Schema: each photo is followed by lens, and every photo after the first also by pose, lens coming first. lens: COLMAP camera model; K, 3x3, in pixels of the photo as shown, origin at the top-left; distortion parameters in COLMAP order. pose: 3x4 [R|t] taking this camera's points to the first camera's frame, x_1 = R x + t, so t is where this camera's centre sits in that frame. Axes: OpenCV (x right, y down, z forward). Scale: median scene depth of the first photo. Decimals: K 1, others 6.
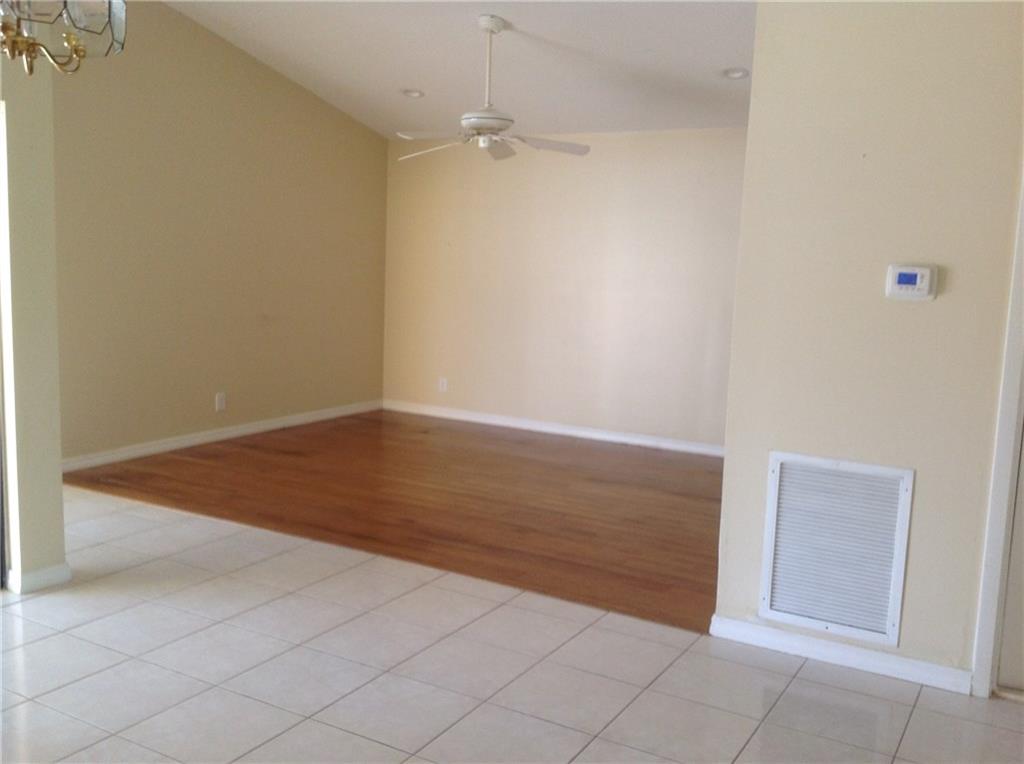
lens RADIAL K [[953.3, 0, 508.0], [0, 953.3, 384.8], [0, 0, 1]] dist [0.049932, 0.000000]
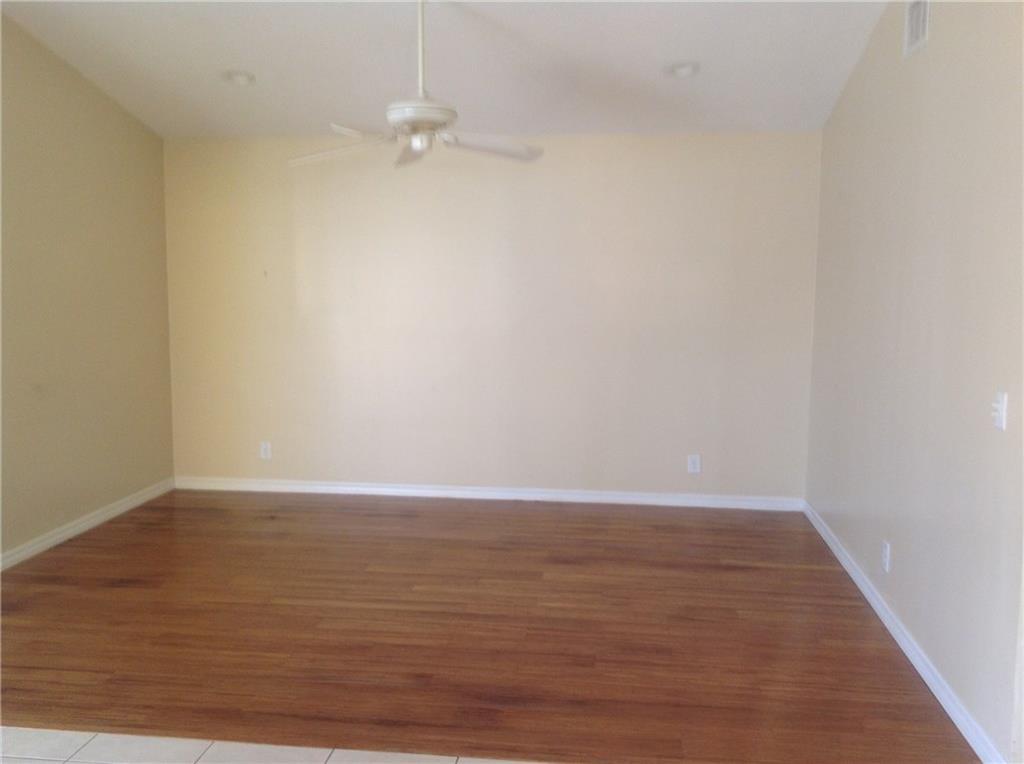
lens RADIAL K [[953.3, 0, 514.9], [0, 953.3, 377.2], [0, 0, 1]] dist [0.049932, 0.000000]
pose [[0.917568, -0.075283, 0.390386, -0.266266], [0.081912, 0.996640, -0.000332, -0.062687], [-0.389049, 0.032282, 0.920651, 0.283084]]
